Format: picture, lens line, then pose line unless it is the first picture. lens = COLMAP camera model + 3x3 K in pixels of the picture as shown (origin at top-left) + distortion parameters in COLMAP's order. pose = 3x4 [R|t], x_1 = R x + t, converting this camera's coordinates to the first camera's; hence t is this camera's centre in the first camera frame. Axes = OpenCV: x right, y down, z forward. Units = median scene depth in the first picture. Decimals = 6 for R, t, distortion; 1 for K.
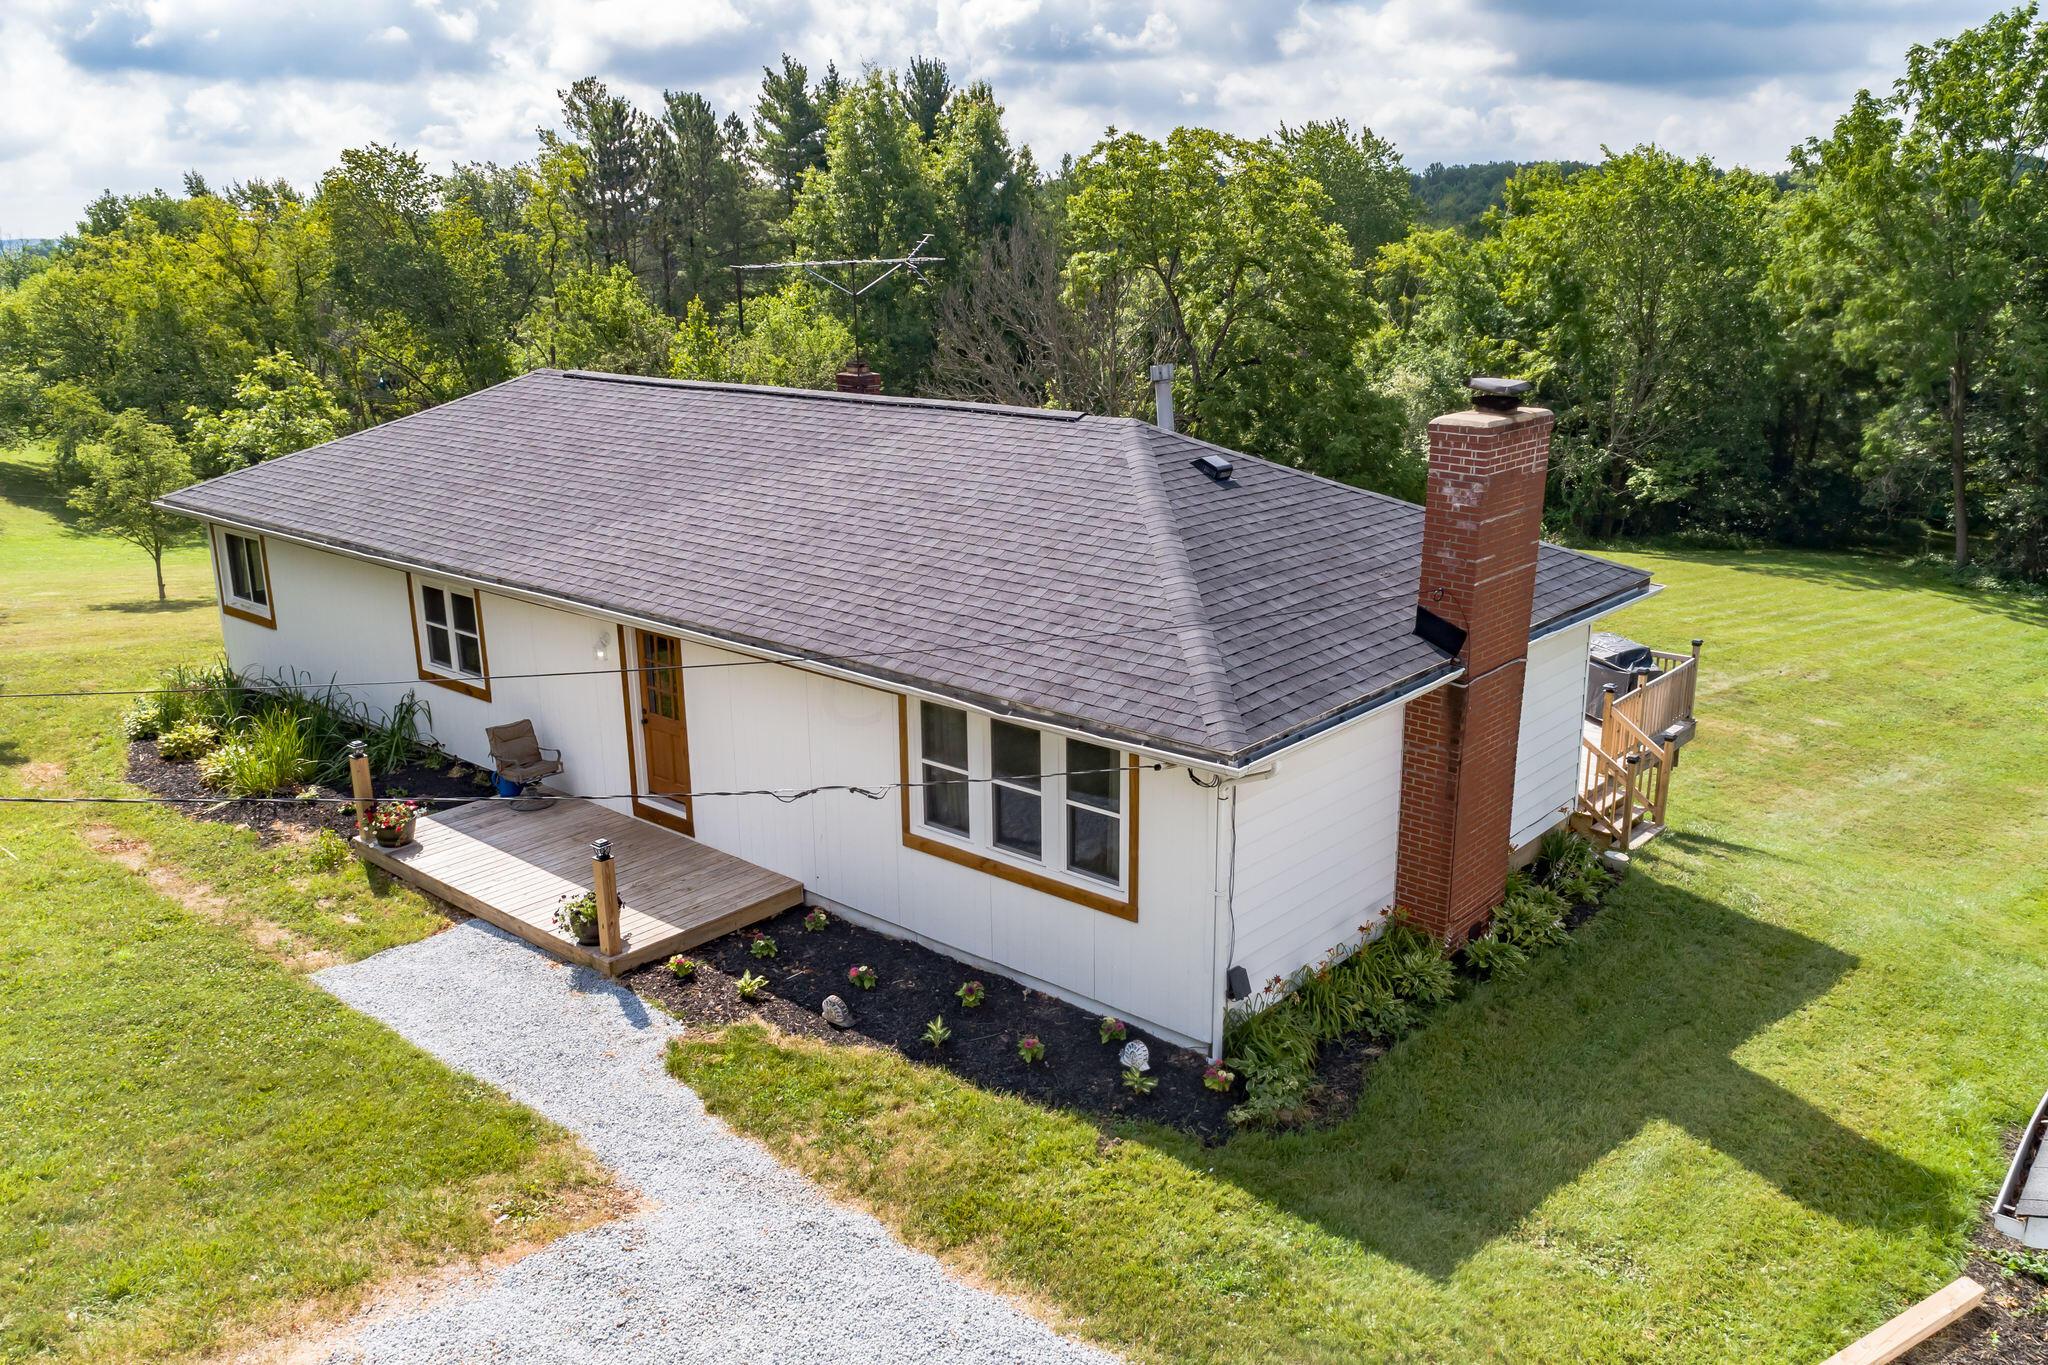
lens RADIAL K [[1639.6, 0, 1035.2], [0, 1639.6, 707.0], [0, 0, 1]] dist [-0.037427, 0.036985]
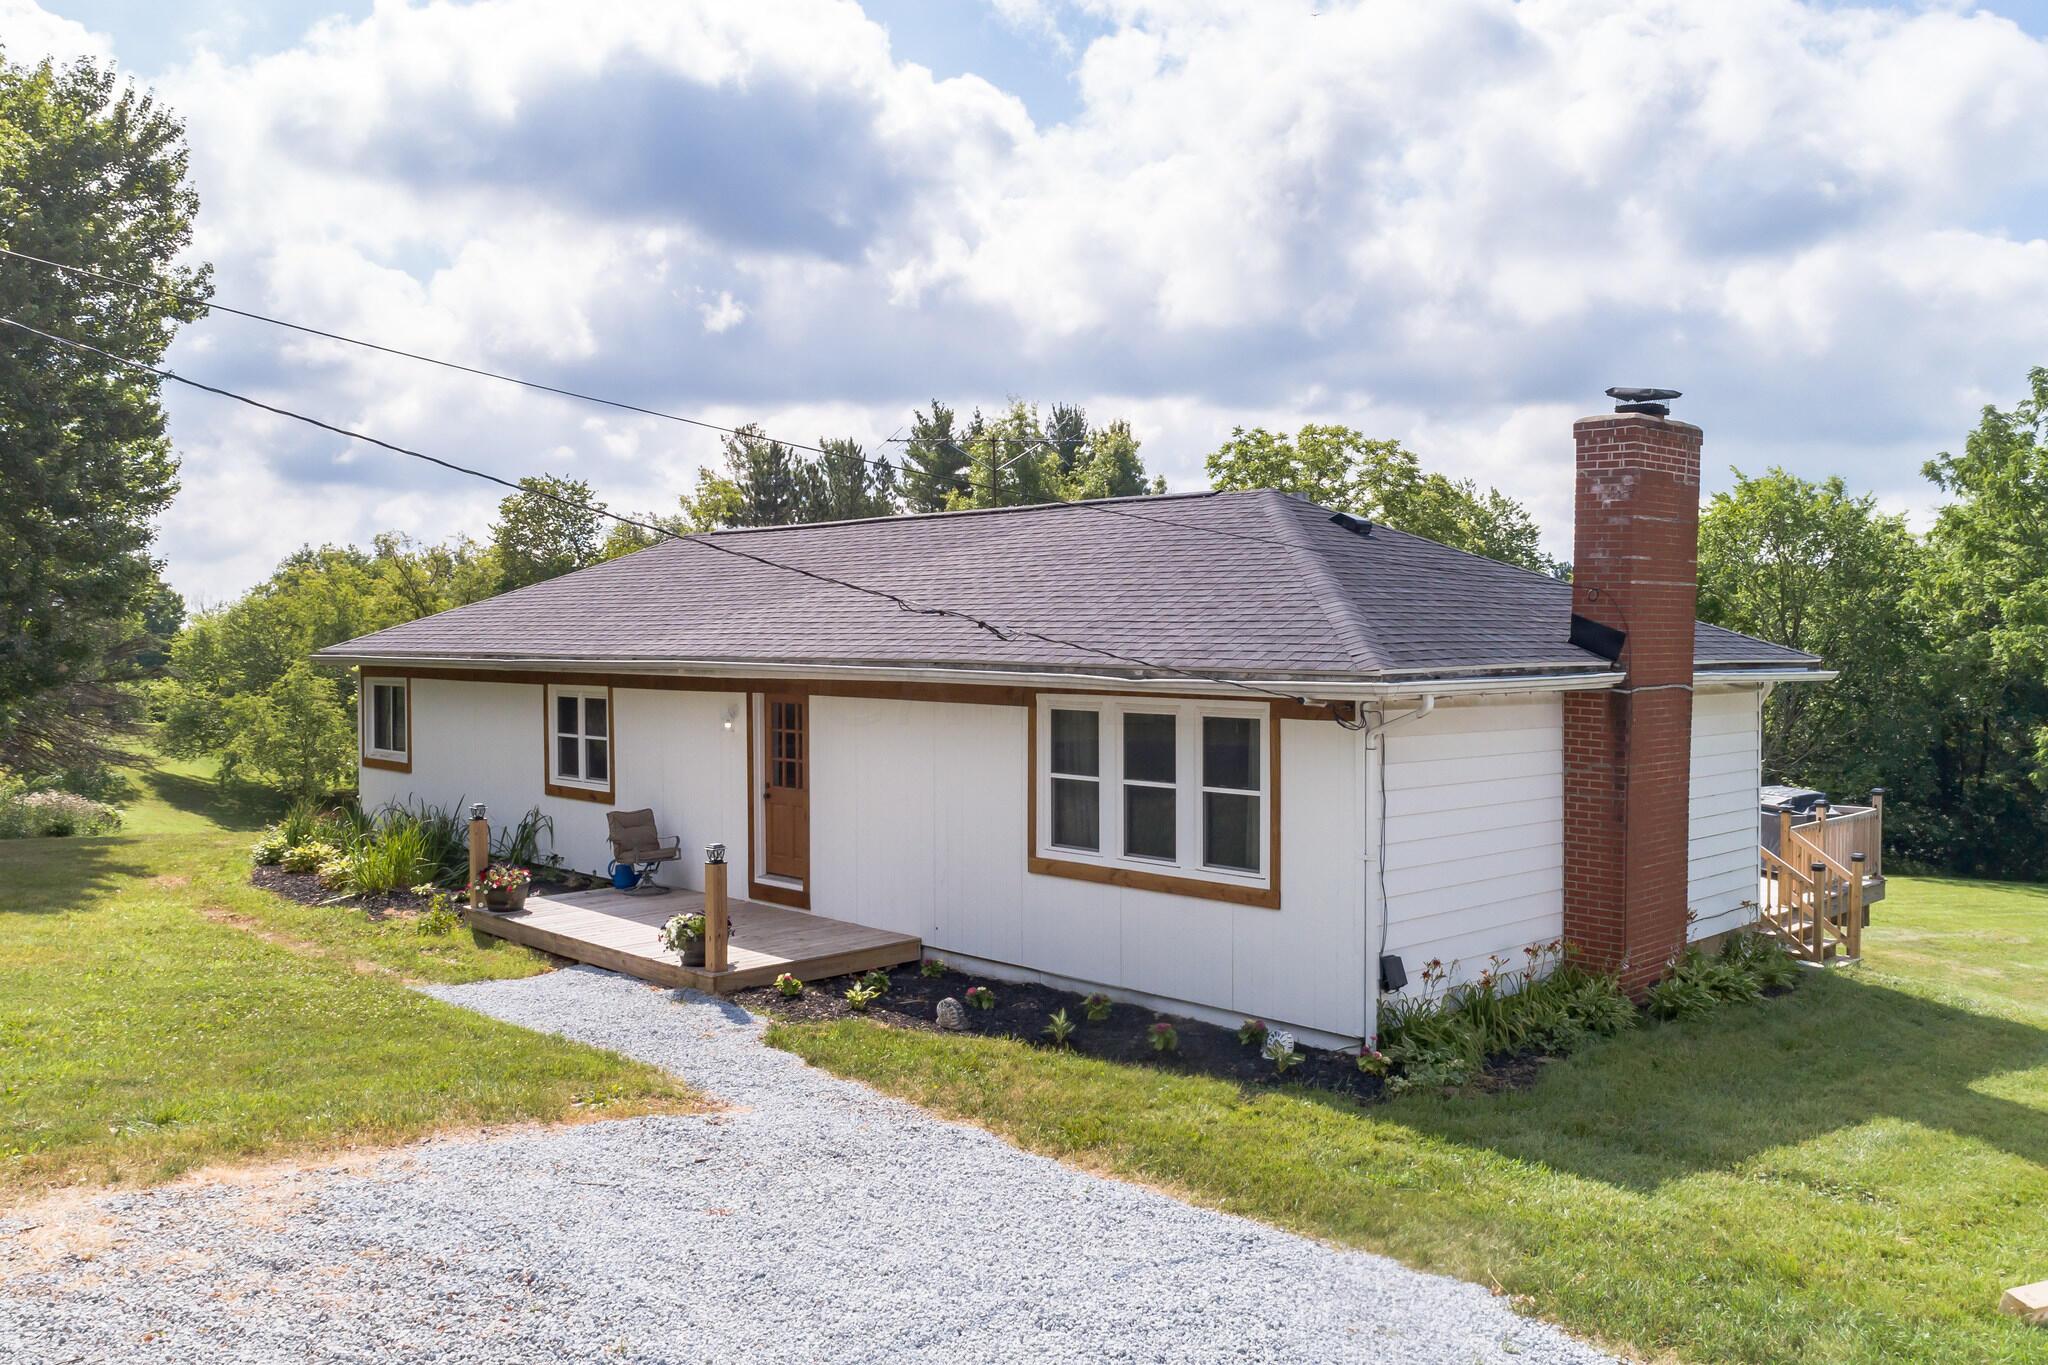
lens RADIAL K [[1657.4, 0, 1024.0], [0, 1657.4, 682.5], [0, 0, 1]] dist [-0.022028, -0.021793]
pose [[0.996279, 0.008484, -0.085768, -0.002190], [-0.030555, 0.965275, -0.259443, 0.229965], [0.080589, 0.261098, 0.961942, 0.052304]]
